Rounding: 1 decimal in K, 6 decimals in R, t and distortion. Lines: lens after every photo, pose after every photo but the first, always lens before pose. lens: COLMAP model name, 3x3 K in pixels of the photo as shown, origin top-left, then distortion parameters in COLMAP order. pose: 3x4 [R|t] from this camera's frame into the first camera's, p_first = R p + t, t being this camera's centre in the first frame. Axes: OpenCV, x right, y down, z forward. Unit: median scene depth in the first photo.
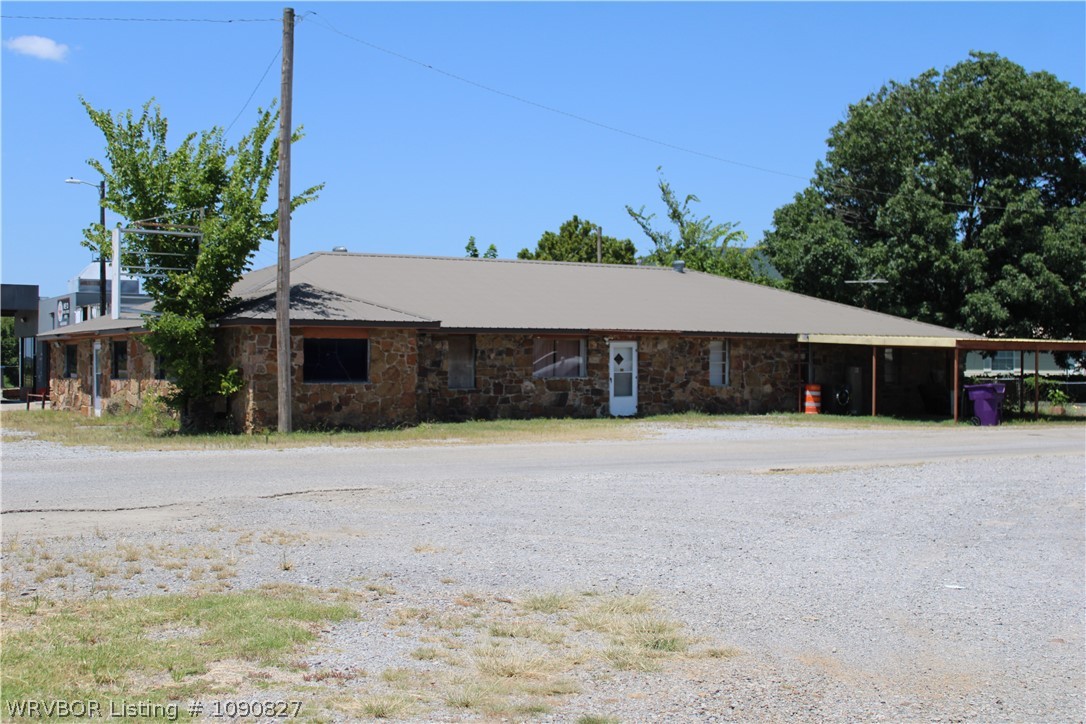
lens RADIAL K [[1469.6, 0, 543.6], [0, 1469.6, 365.7], [0, 0, 1]] dist [-0.138498, 0.000000]
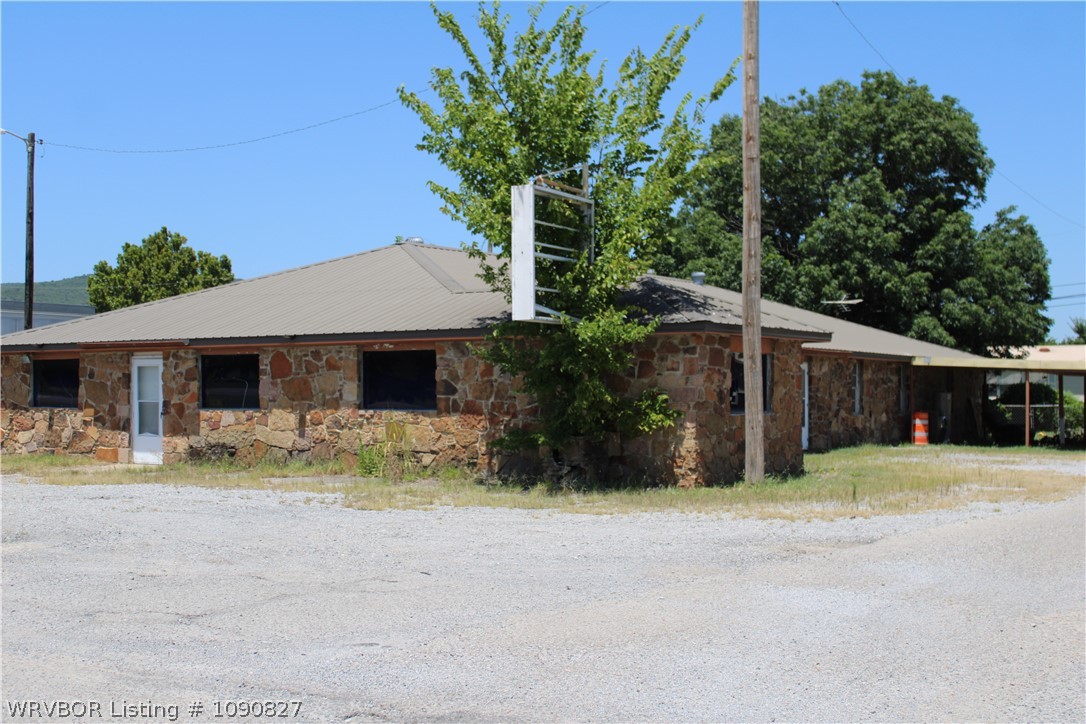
lens RADIAL K [[1469.6, 0, 542.9], [0, 1469.6, 361.7], [0, 0, 1]] dist [-0.138498, 0.000000]
pose [[0.916507, 0.009405, 0.399908, -0.392547], [-0.000728, 0.999761, -0.021842, 0.001446], [-0.400018, 0.019727, 0.916295, 0.267241]]
